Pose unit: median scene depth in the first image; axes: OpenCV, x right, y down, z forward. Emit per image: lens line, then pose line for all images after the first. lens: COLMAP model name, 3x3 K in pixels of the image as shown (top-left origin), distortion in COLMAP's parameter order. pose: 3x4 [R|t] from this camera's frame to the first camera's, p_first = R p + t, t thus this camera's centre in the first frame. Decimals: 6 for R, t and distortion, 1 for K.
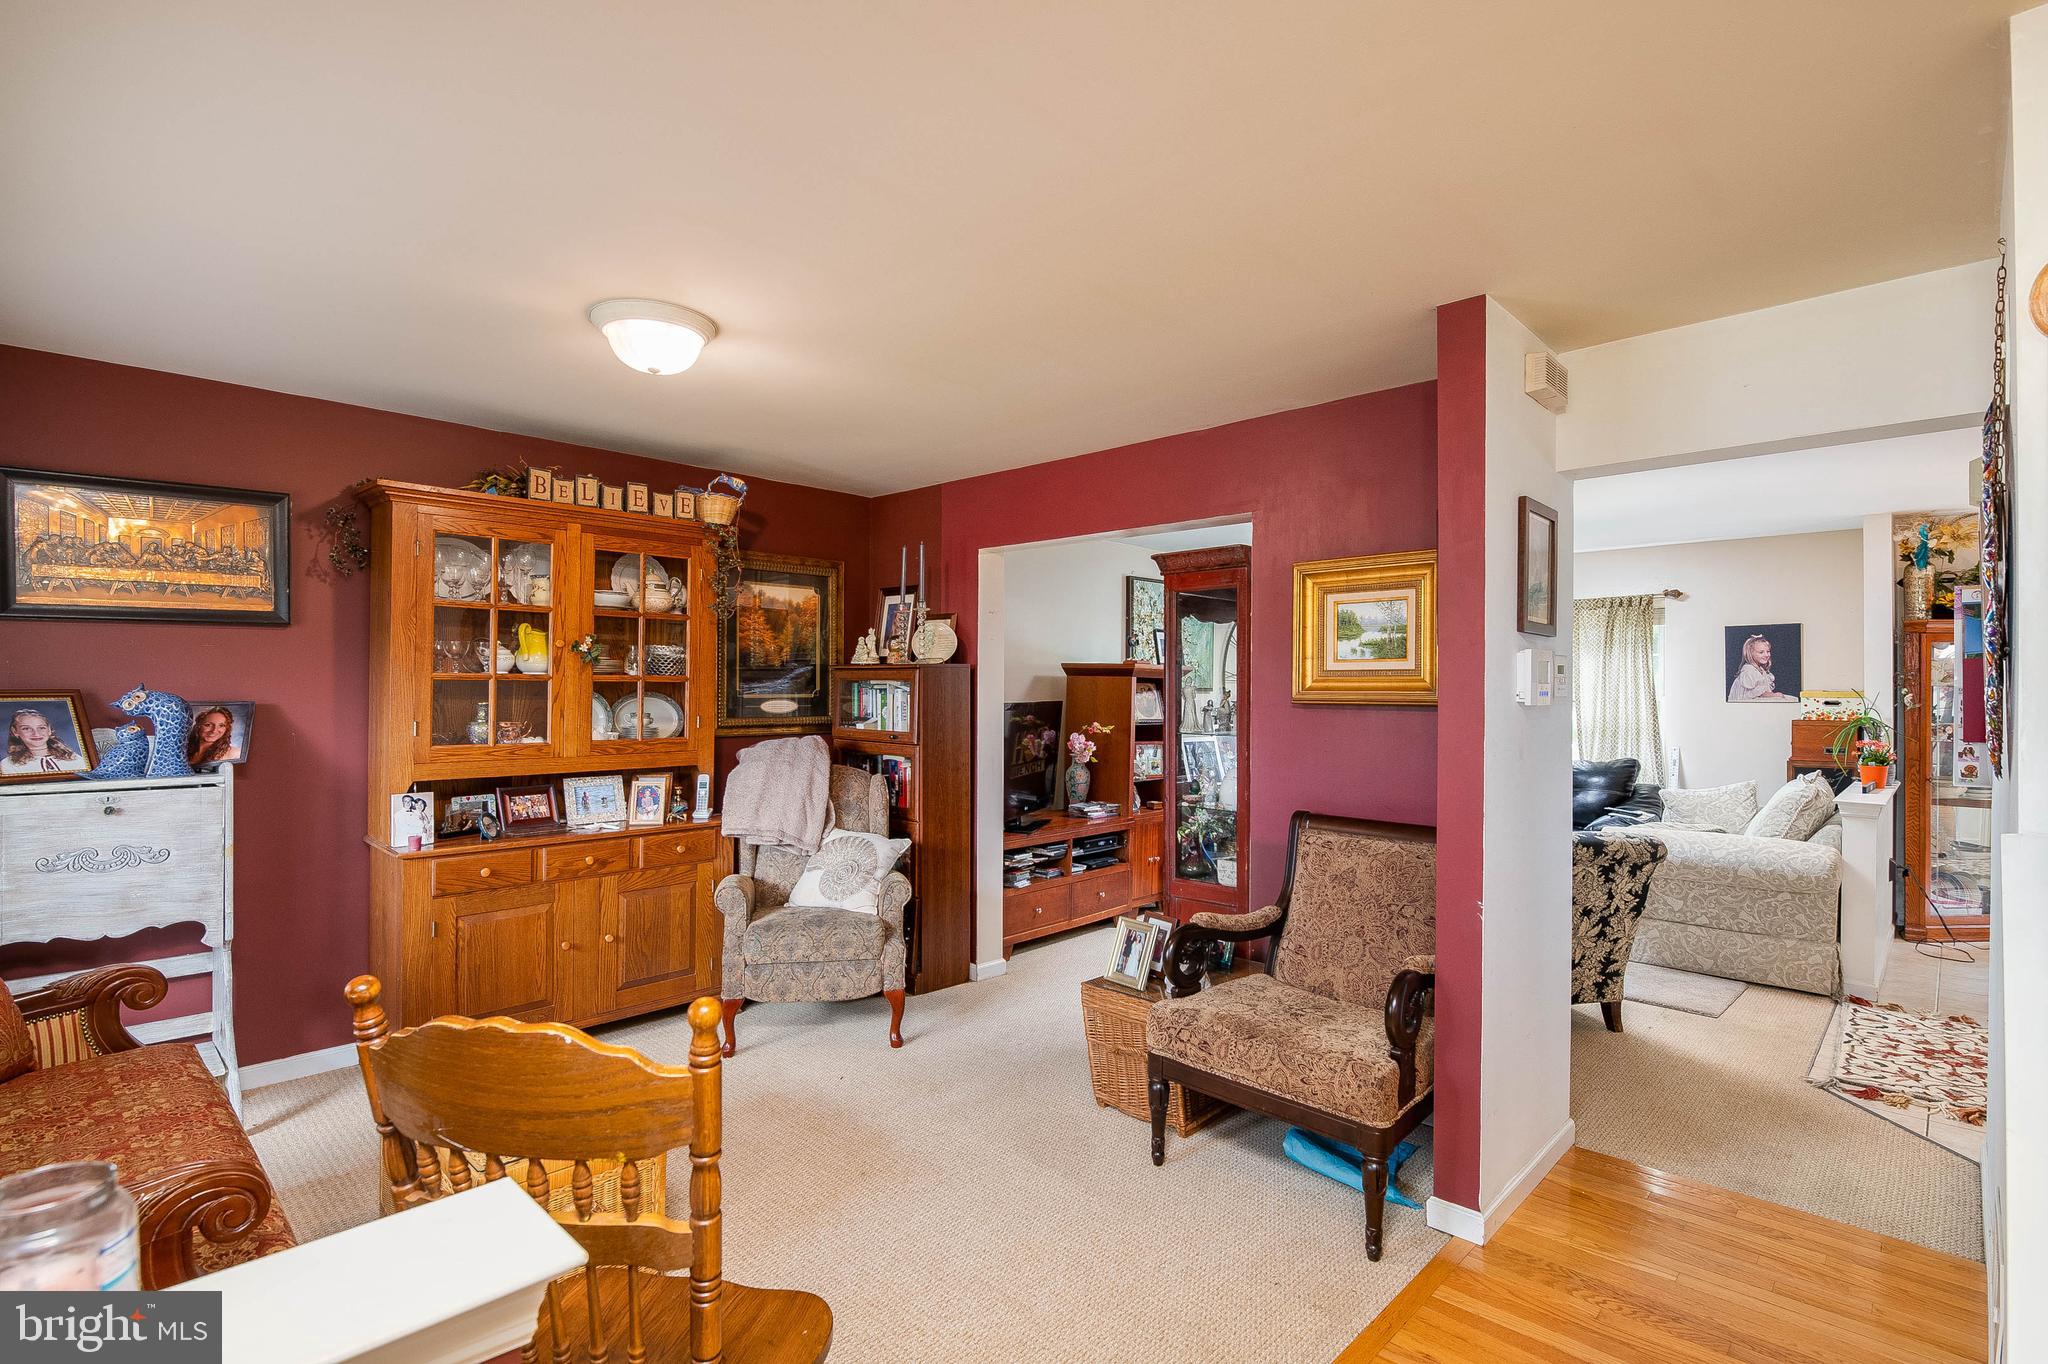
lens RADIAL K [[982.6, 0, 1024.0], [0, 982.6, 682.0], [0, 0, 1]] dist [0.000515, -0.000090]
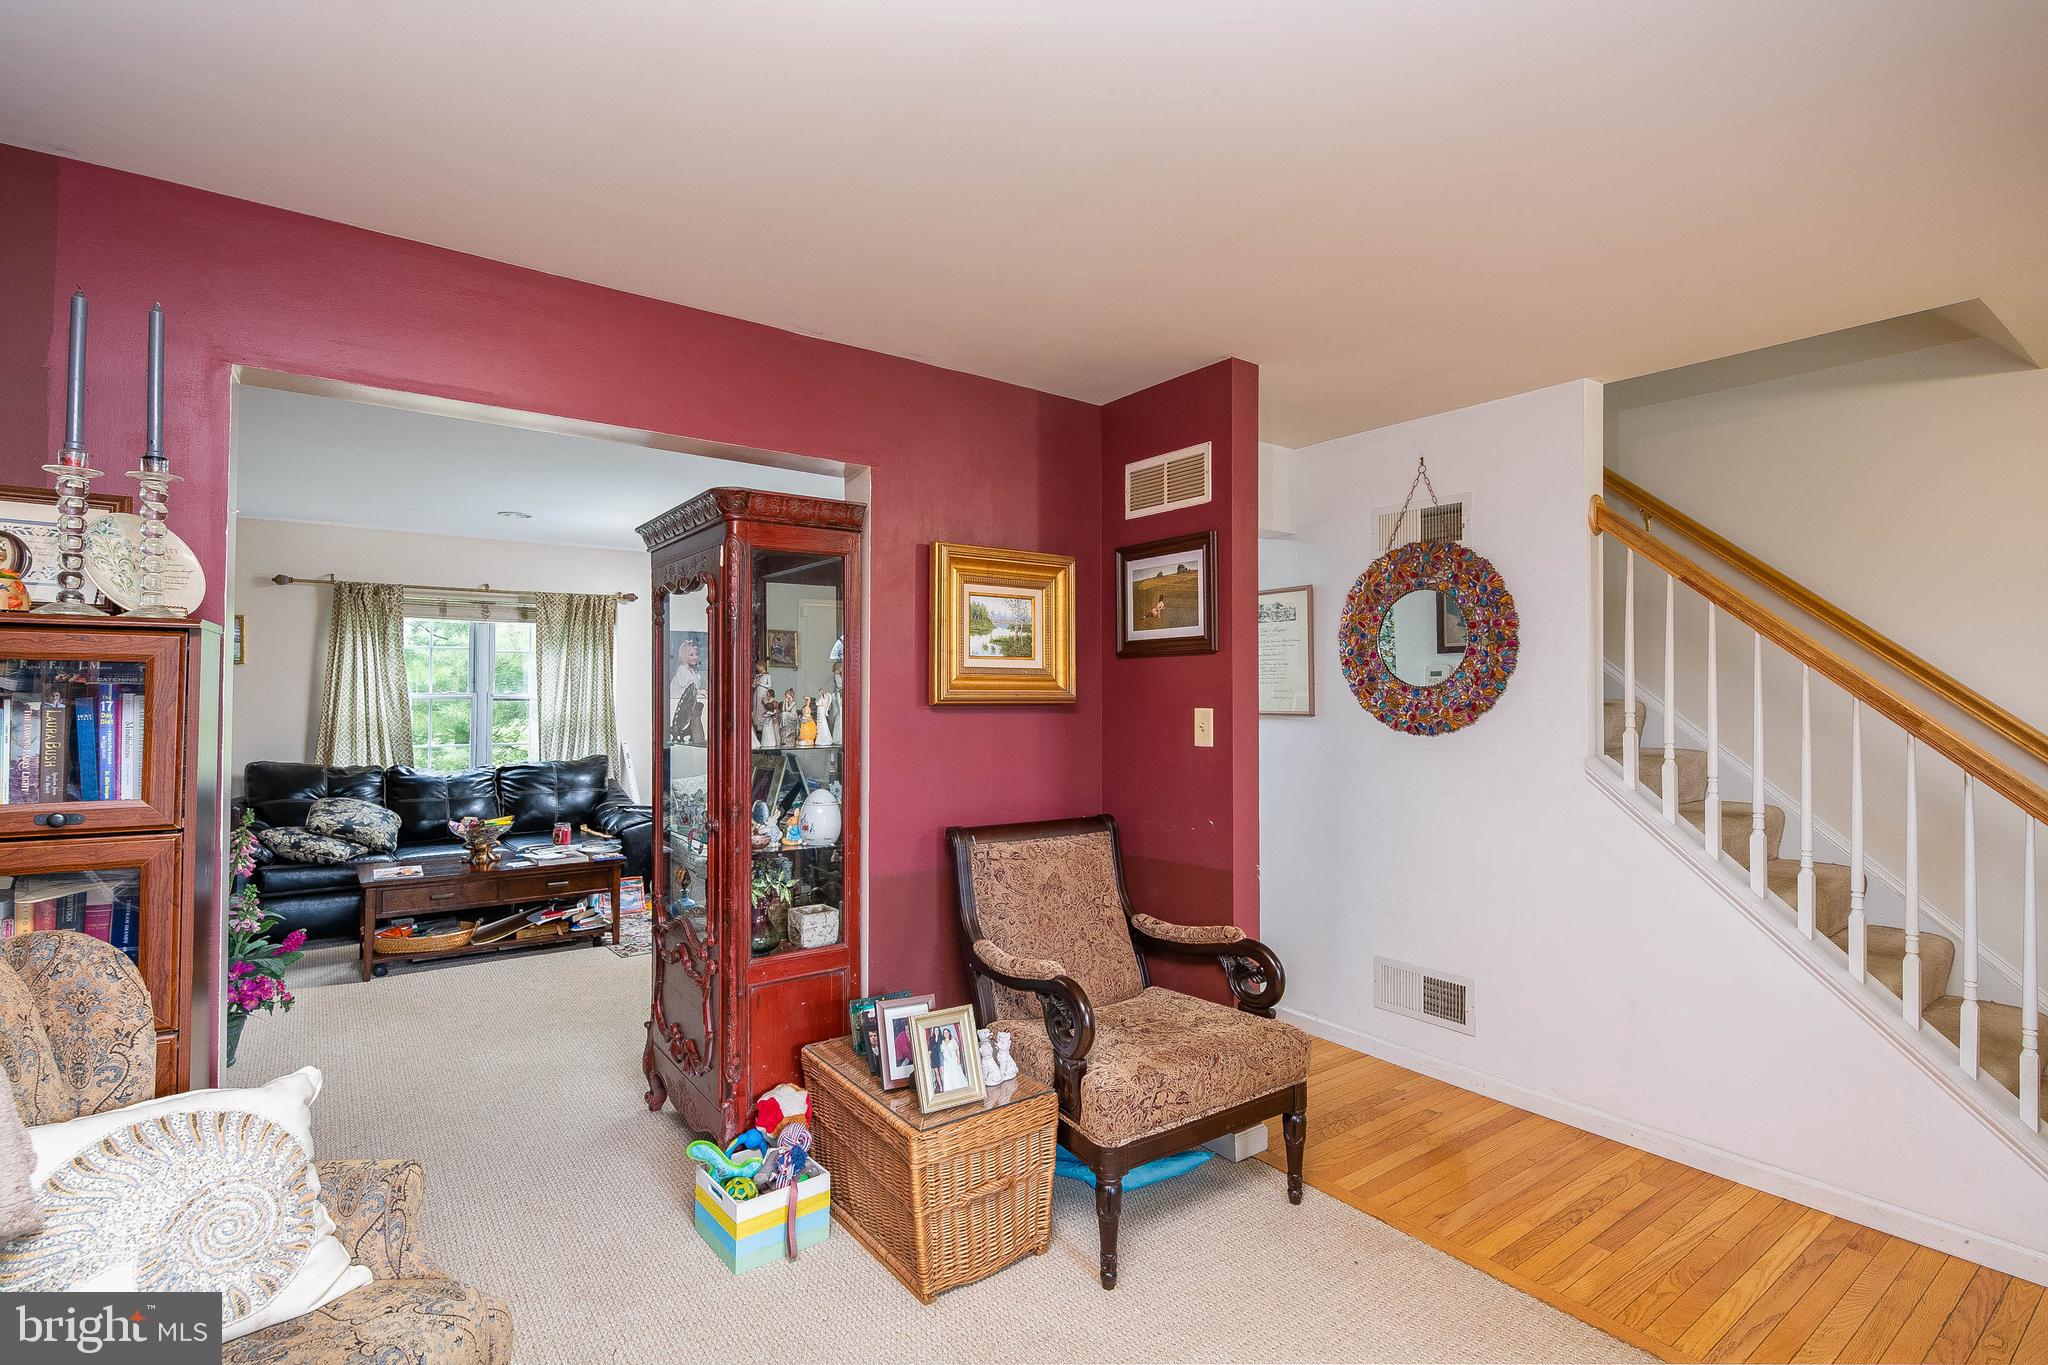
lens RADIAL K [[923.8, 0, 1024.0], [0, 923.8, 682.5], [0, 0, 1]] dist [0.000587, 0.000039]
pose [[0.155154, 0.007496, 0.987862, -0.323628], [-0.011582, 0.999916, -0.005768, 0.004137], [-0.987822, -0.010547, 0.155228, 0.503618]]
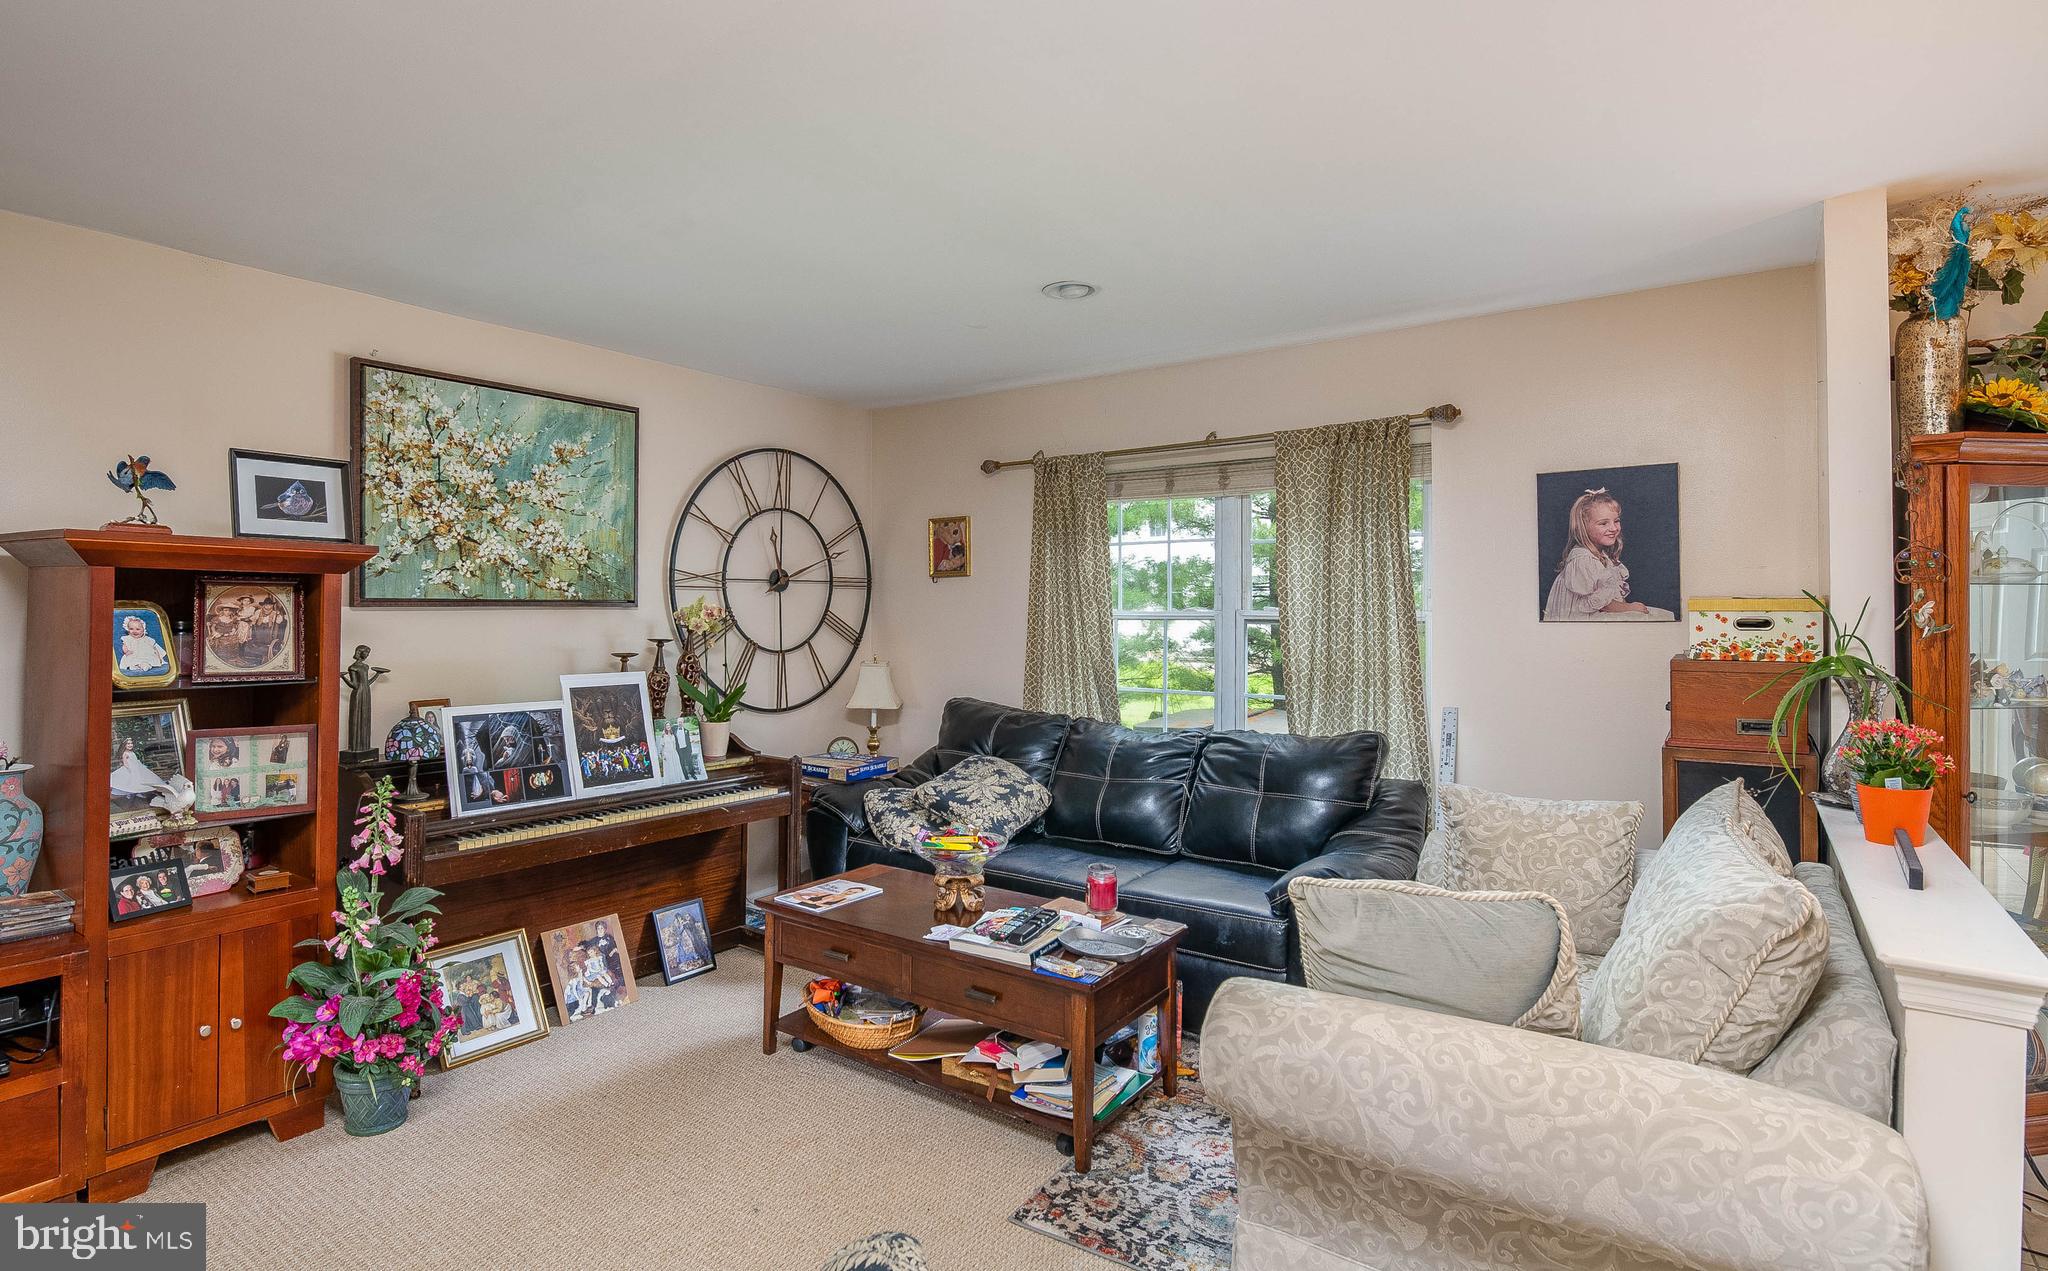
lens RADIAL K [[1061.1, 0, 969.0], [0, 1061.1, 592.2], [0, 0, 1]] dist [0.002165, 0.000158]
pose [[0.991842, -0.001843, 0.127459, 0.411146], [0.003294, 0.999932, -0.011177, 0.011577], [-0.127429, 0.011506, 0.991781, 0.576693]]
